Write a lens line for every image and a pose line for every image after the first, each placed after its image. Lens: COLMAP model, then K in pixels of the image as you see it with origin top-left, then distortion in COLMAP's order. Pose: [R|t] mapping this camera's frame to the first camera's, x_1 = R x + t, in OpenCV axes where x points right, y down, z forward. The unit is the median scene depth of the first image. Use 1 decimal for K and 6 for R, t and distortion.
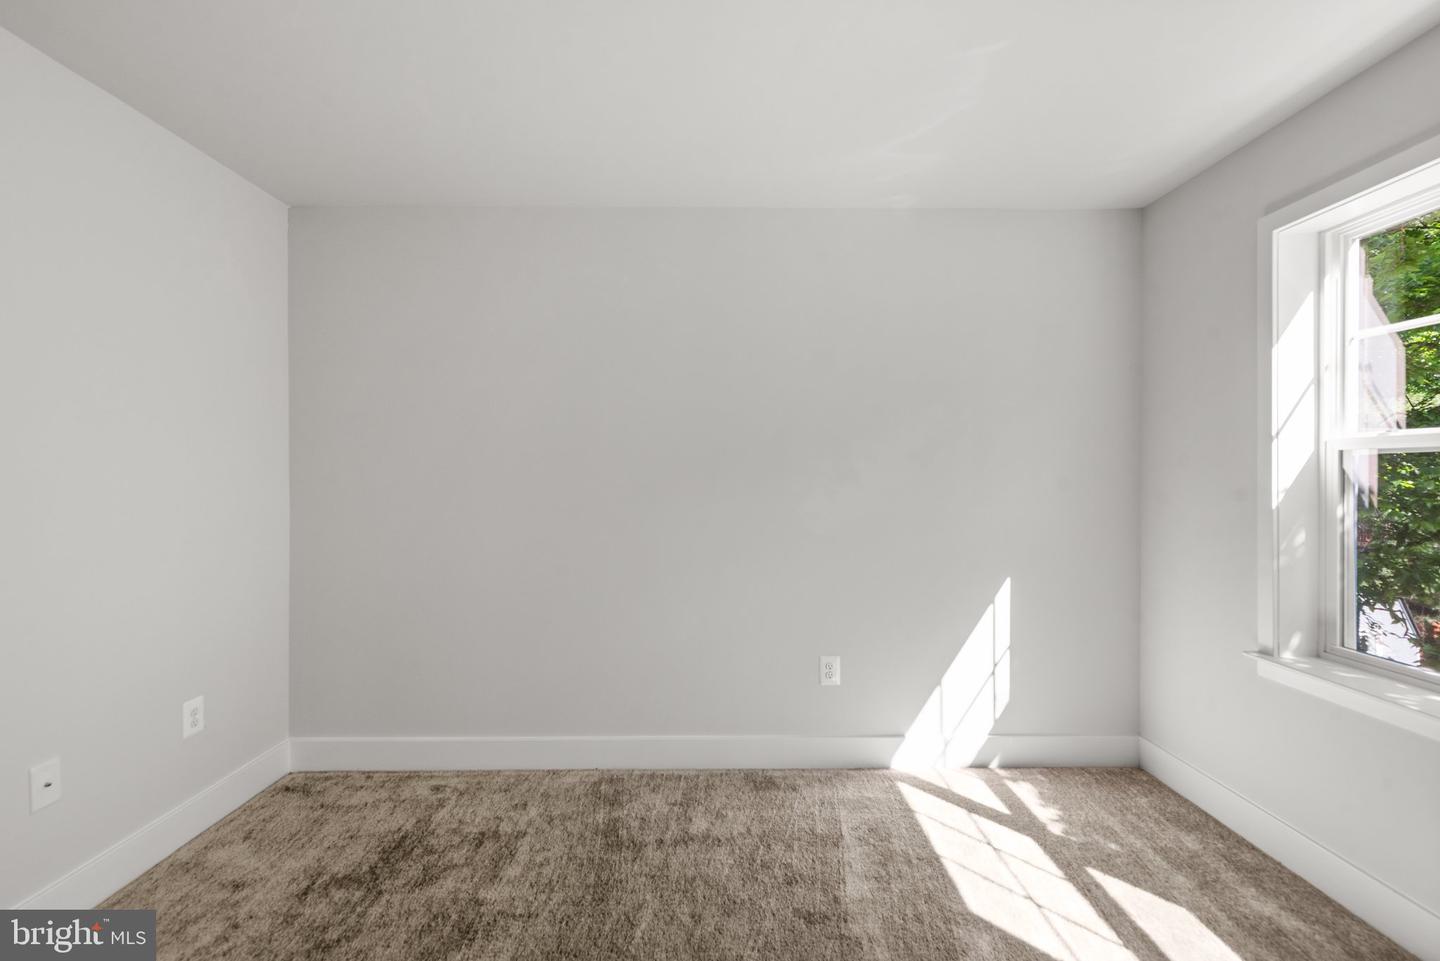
lens RADIAL K [[654.6, 0, 720.0], [0, 654.6, 480.5], [0, 0, 1]] dist [-0.003488, -0.000132]
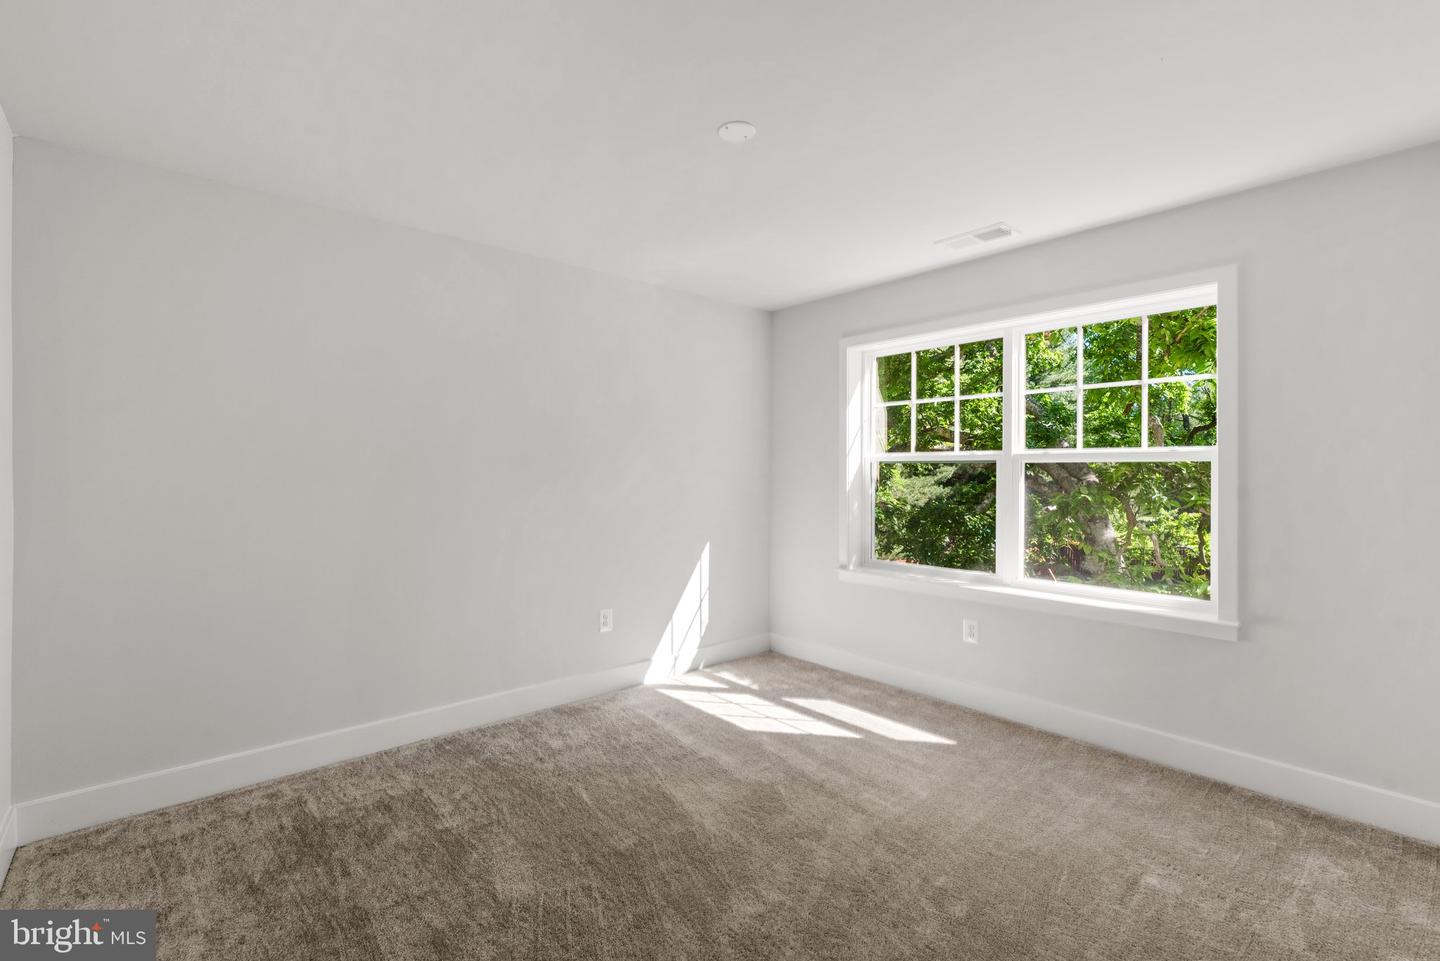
lens RADIAL K [[654.6, 0, 720.0], [0, 654.6, 480.5], [0, 0, 1]] dist [-0.003488, -0.000132]
pose [[0.753869, -0.005847, 0.656999, -0.630280], [0.004693, 0.999983, 0.003515, 0.001596], [-0.657008, 0.000433, 0.753883, -0.191505]]
